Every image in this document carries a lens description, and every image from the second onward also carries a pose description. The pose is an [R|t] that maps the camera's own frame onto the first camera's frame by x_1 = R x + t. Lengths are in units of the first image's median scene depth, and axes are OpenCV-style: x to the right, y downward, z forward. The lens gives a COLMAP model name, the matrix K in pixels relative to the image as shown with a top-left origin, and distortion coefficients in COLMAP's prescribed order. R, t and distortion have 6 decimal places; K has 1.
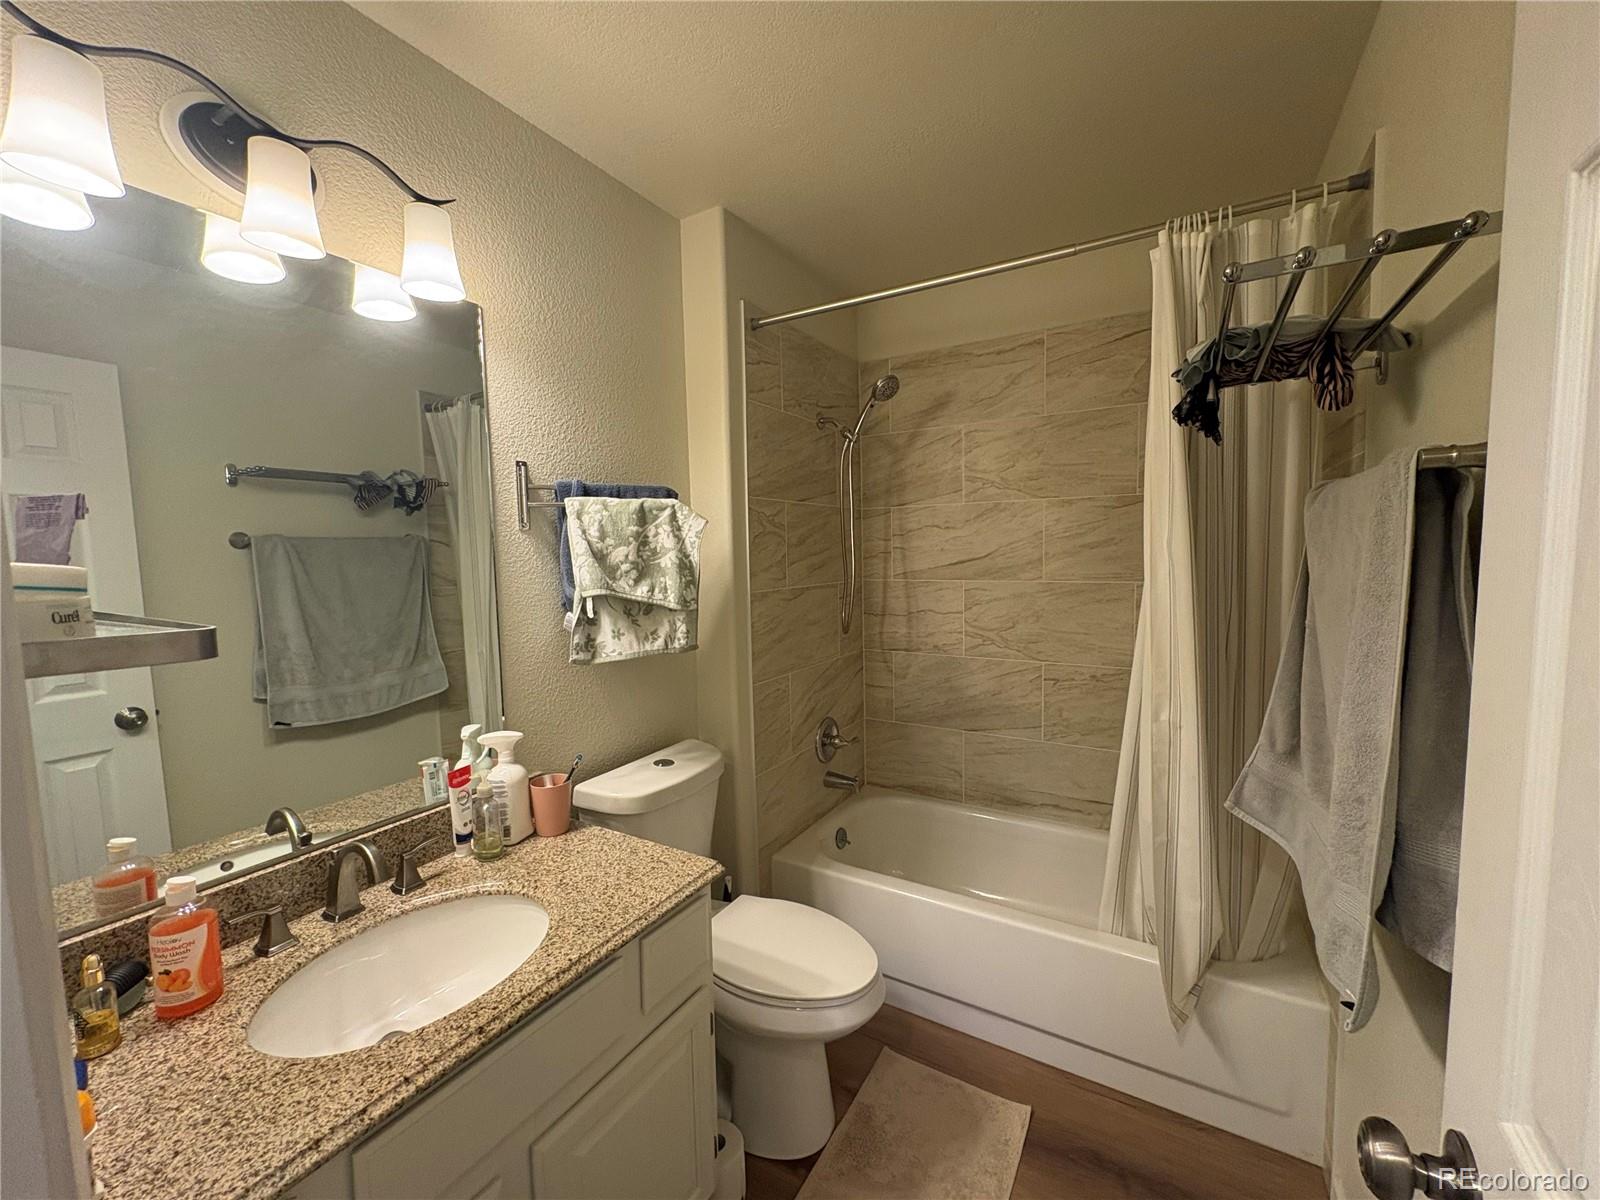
lens RADIAL K [[638.6, 0, 802.3], [0, 638.6, 598.3], [0, 0, 1]] dist [-0.001053, 0.000107]
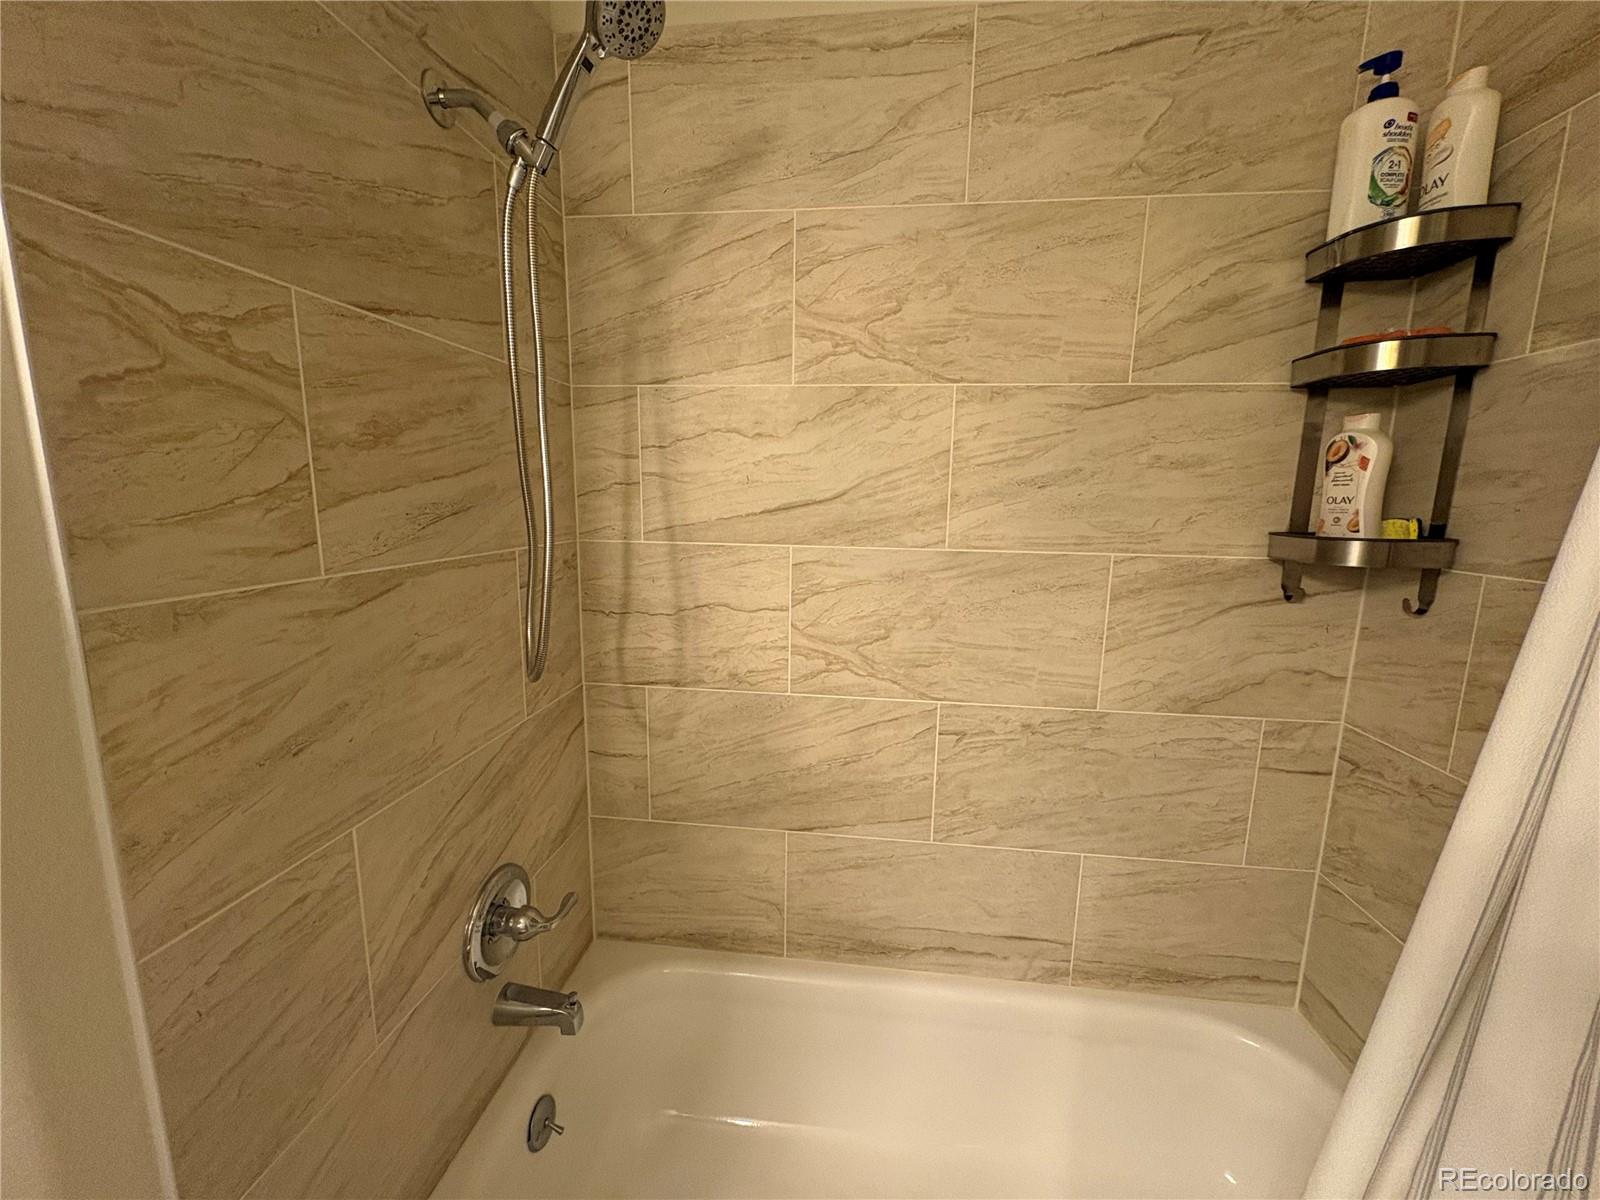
lens RADIAL K [[638.6, 0, 800.2], [0, 638.6, 597.7], [0, 0, 1]] dist [-0.001053, 0.000107]
pose [[0.914041, -0.032419, 0.404325, 0.057764], [-0.002105, 0.996408, 0.084652, -0.029472], [-0.405617, -0.078227, 0.910690, 0.546768]]
